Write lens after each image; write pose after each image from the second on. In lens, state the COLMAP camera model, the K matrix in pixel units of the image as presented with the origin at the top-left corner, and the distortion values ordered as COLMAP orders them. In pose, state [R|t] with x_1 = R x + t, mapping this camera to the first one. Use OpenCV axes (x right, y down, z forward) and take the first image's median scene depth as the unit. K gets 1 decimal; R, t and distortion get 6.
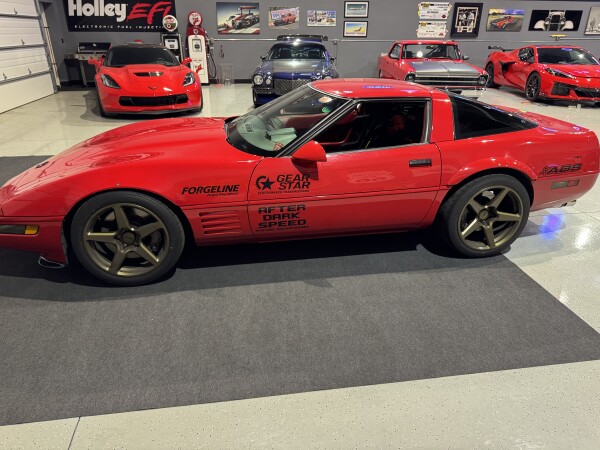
lens RADIAL K [[431.5, 0, 302.8], [0, 431.5, 221.2], [0, 0, 1]] dist [0.014418, -0.020596]
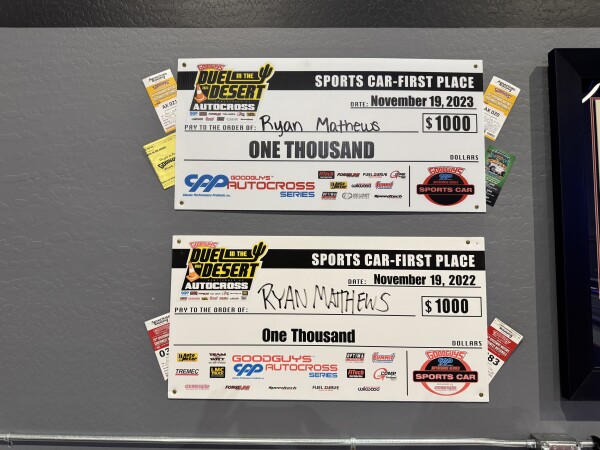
lens RADIAL K [[431.5, 0, 300.3], [0, 431.5, 225.0], [0, 0, 1]] dist [0.014418, -0.020596]
pose [[0.984187, -0.009361, -0.176885, 0.338773], [-0.074408, 0.884374, -0.460810, -0.457963], [0.160746, 0.466684, 0.869693, 0.997314]]
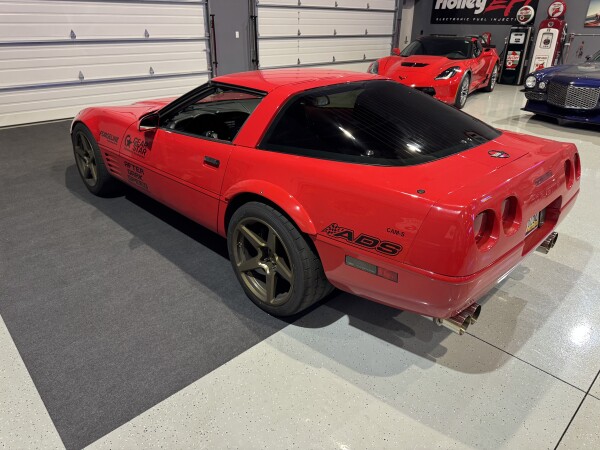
lens RADIAL K [[431.5, 0, 298.2], [0, 431.5, 227.3], [0, 0, 1]] dist [0.014418, -0.020596]
pose [[0.559938, 0.351133, -0.750450, 0.249776], [-0.338242, 0.923717, 0.179829, -0.053210], [0.756347, 0.153141, 0.635993, 0.142155]]
